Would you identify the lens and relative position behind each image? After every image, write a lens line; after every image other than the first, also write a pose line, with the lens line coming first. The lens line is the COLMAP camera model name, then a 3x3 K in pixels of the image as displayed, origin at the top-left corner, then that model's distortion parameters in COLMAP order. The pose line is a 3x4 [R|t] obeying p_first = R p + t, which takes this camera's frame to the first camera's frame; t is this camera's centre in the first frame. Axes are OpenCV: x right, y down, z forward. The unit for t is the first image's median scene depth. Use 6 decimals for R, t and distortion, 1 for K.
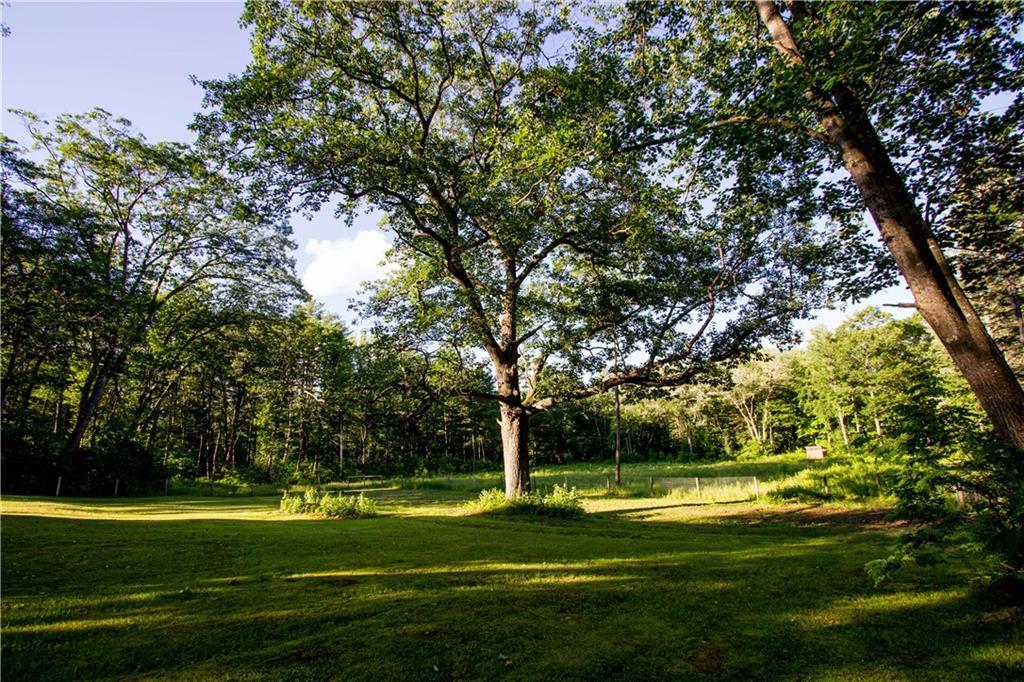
lens RADIAL K [[475.0, 0, 513.2], [0, 475.0, 340.5], [0, 0, 1]] dist [-0.006239, -0.000374]
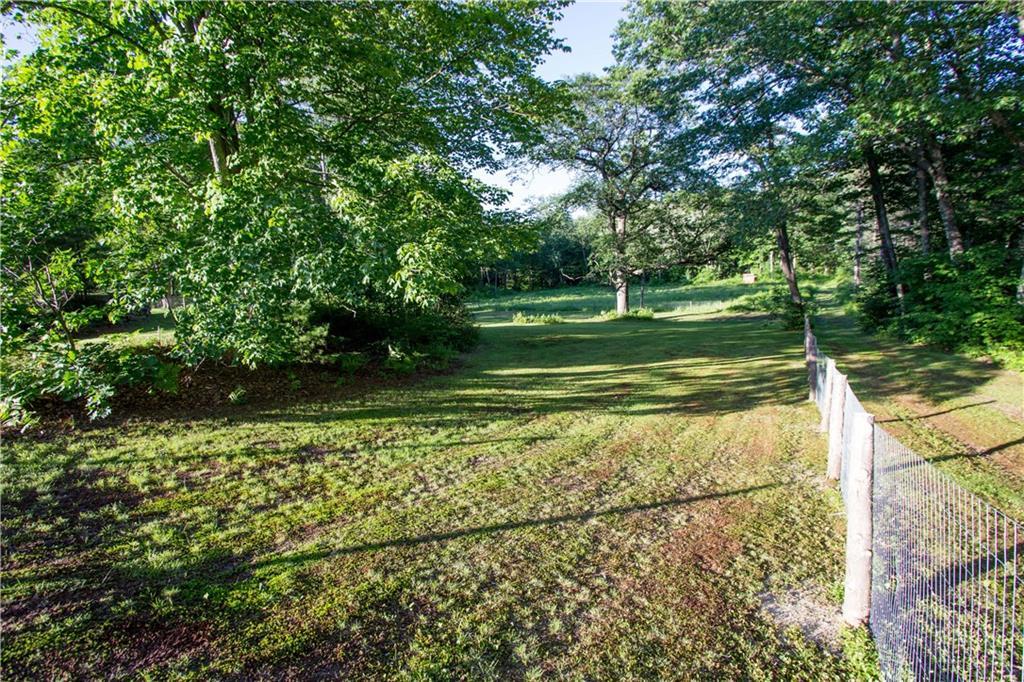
lens RADIAL K [[475.0, 0, 510.9], [0, 475.0, 340.6], [0, 0, 1]] dist [-0.006239, -0.000374]
pose [[0.994988, -0.034895, 0.093705, -0.467484], [-0.001600, 0.931453, 0.363857, -0.234002], [-0.099979, -0.362183, 0.926729, -0.687176]]
